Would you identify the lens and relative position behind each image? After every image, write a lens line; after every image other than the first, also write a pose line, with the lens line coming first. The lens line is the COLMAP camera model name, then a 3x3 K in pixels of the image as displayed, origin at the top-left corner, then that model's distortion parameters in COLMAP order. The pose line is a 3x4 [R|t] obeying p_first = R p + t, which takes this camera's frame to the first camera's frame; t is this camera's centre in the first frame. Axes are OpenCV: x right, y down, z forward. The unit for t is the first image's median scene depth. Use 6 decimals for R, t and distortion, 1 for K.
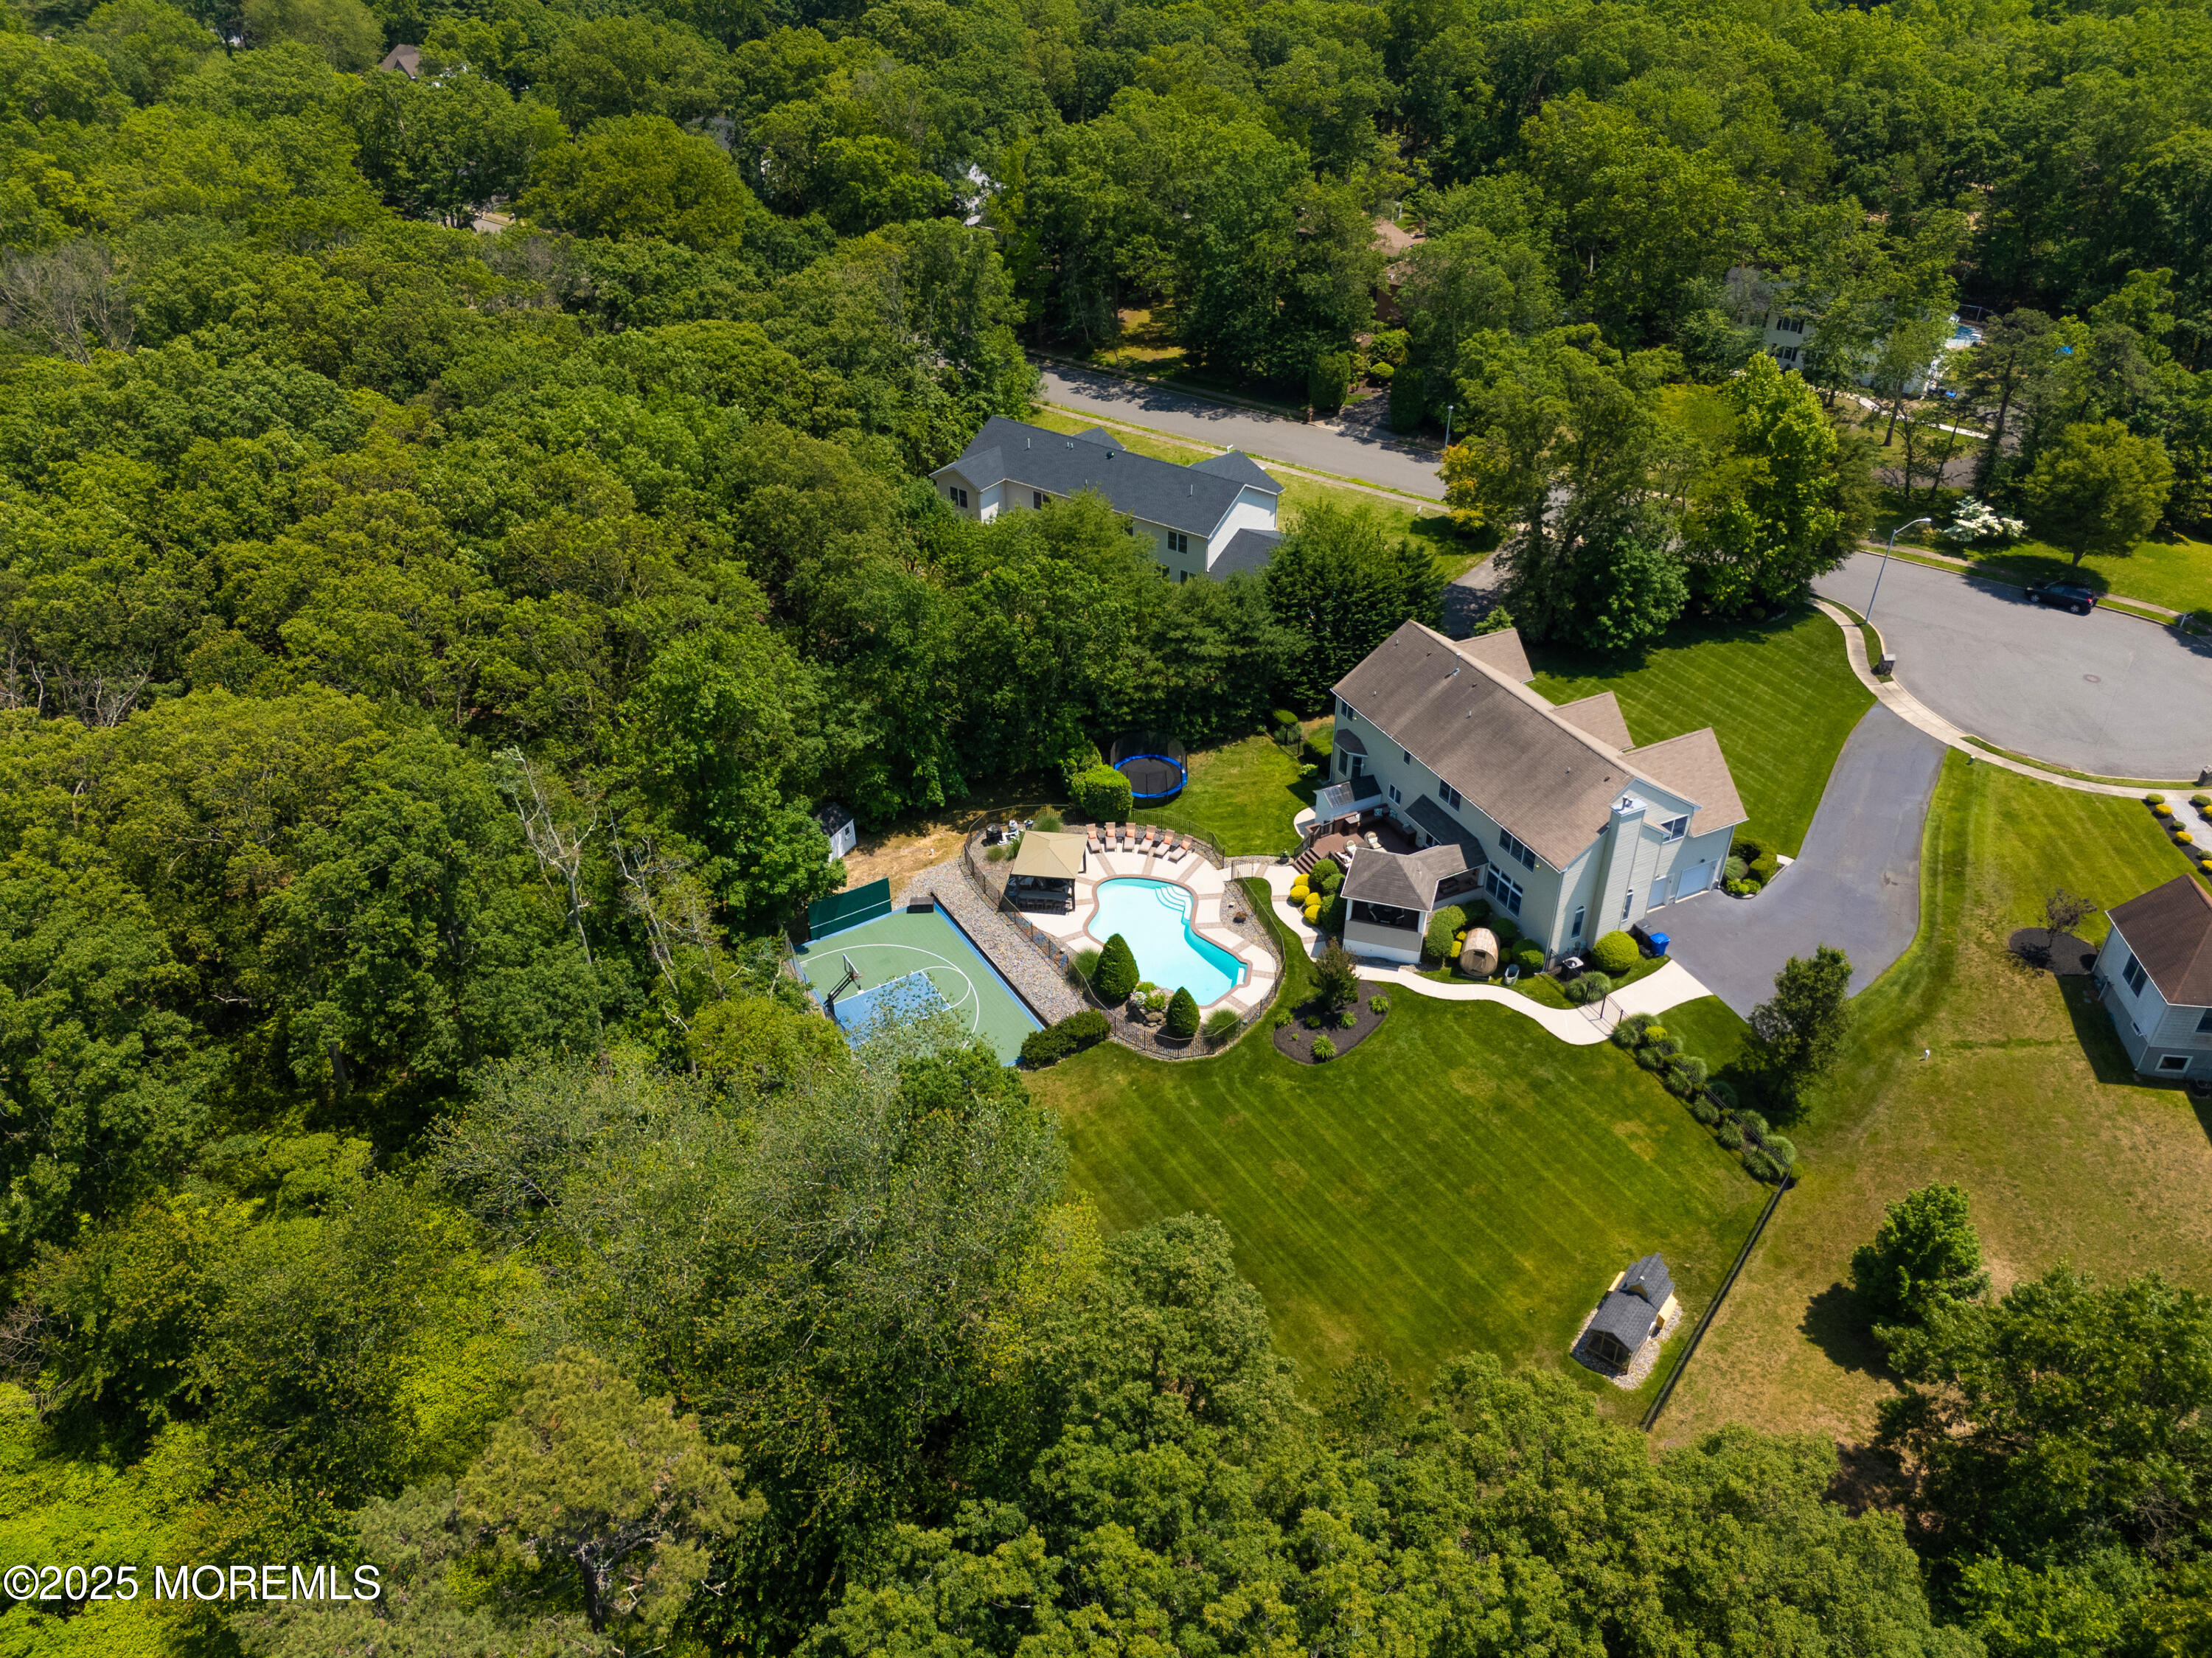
lens RADIAL K [[1627.7, 0, 1100.4], [0, 1627.7, 817.4], [0, 0, 1]] dist [0.065013, -0.059750]
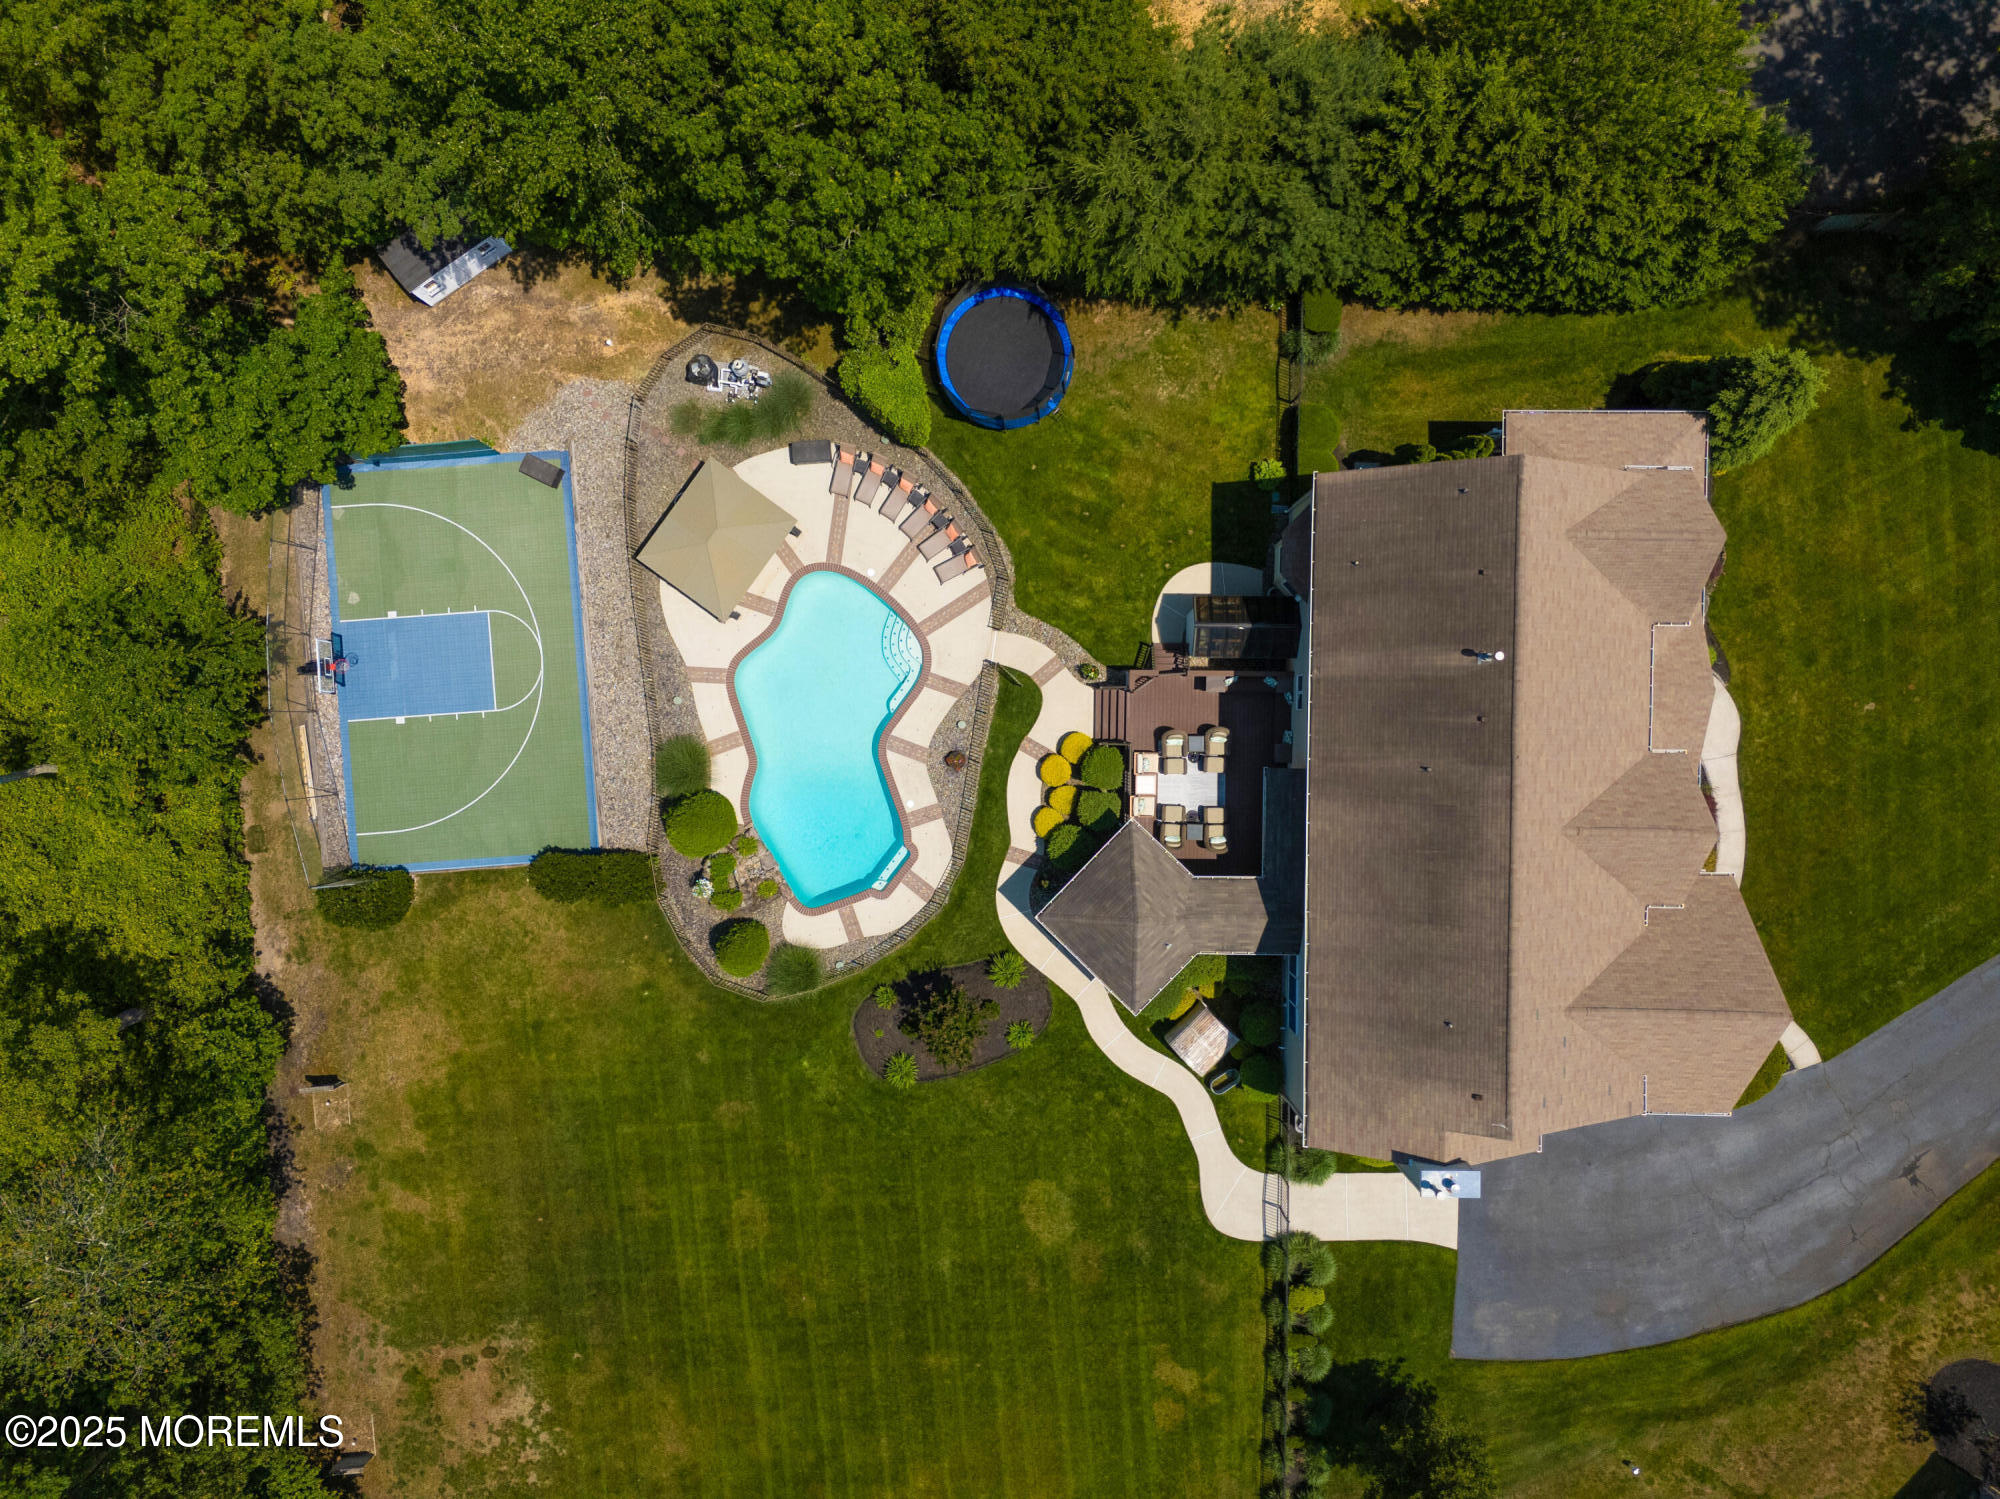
lens RADIAL K [[1471.8, 0, 981.3], [0, 1471.8, 740.3], [0, 0, 1]] dist [0.065013, -0.059750]
pose [[0.892488, 0.451057, 0.003634, 0.087112], [-0.248953, 0.485843, 0.837842, -0.422080], [0.376148, -0.748669, 0.545901, 0.671918]]
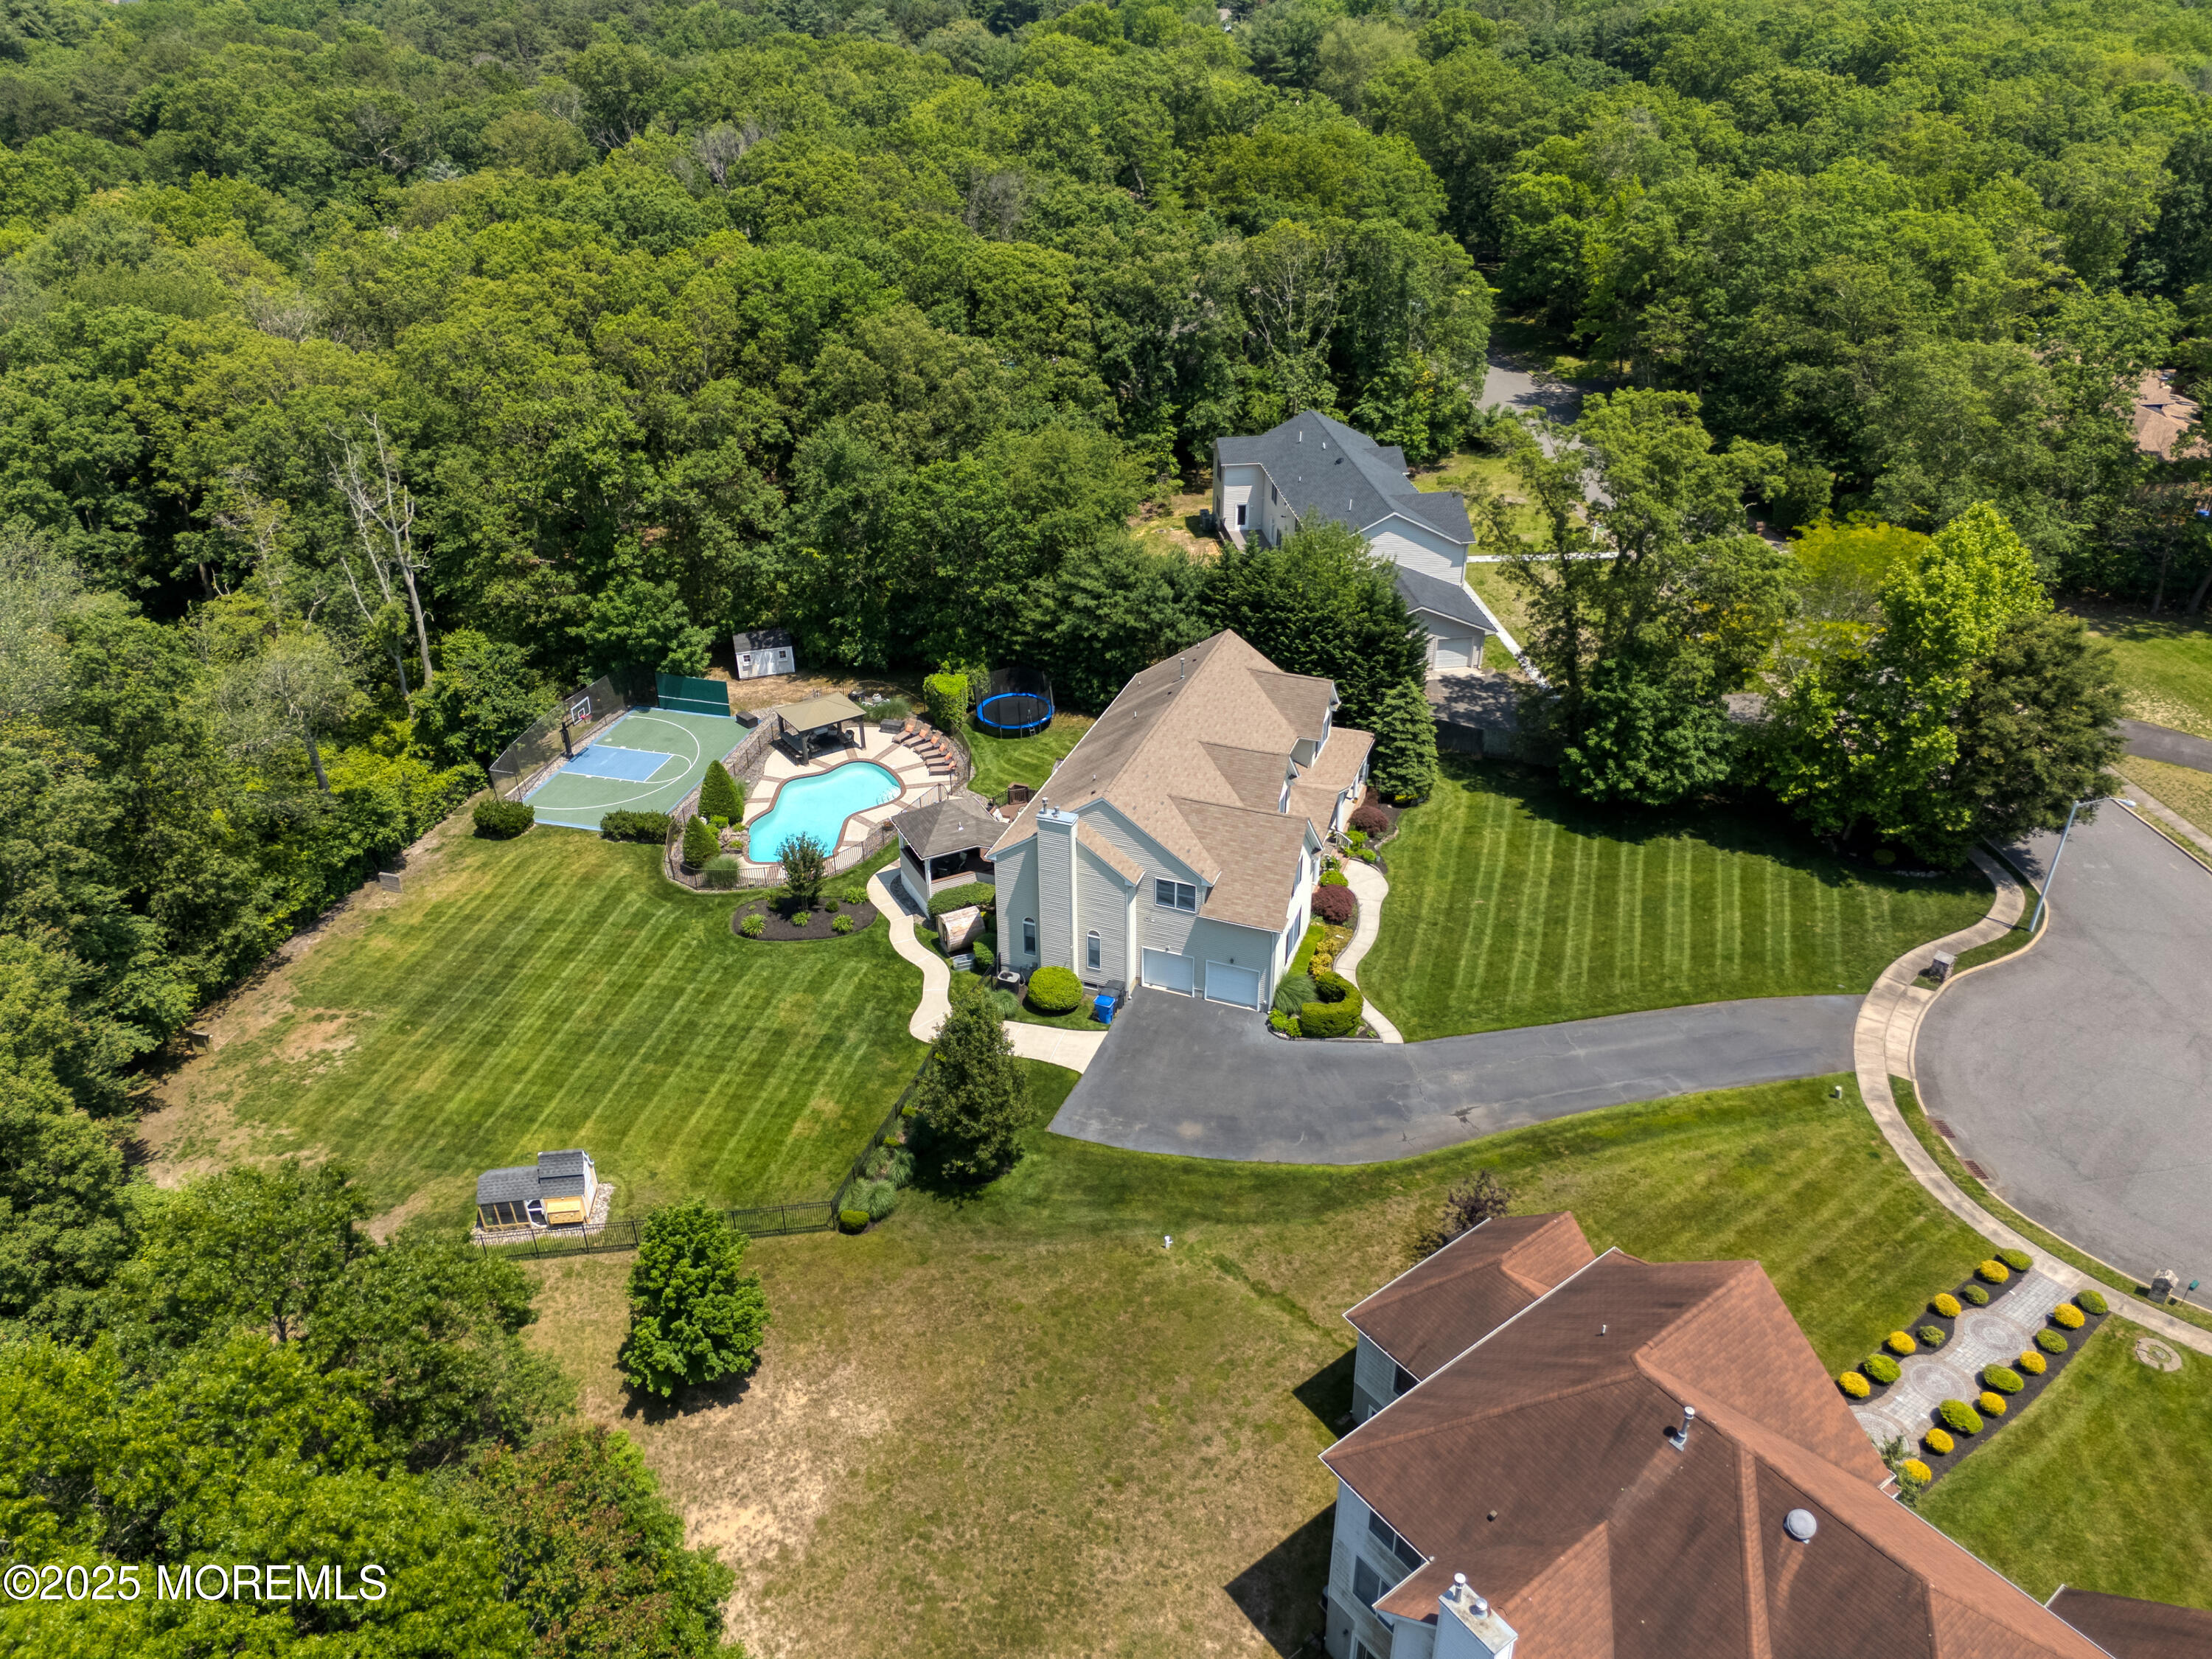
lens RADIAL K [[1627.8, 0, 1101.9], [0, 1627.8, 830.7], [0, 0, 1]] dist [0.065013, -0.059750]
pose [[0.689611, 0.374712, -0.619699, 0.764865], [-0.409854, 0.907438, 0.092605, -0.077871], [0.597039, 0.190125, 0.779357, 0.301293]]
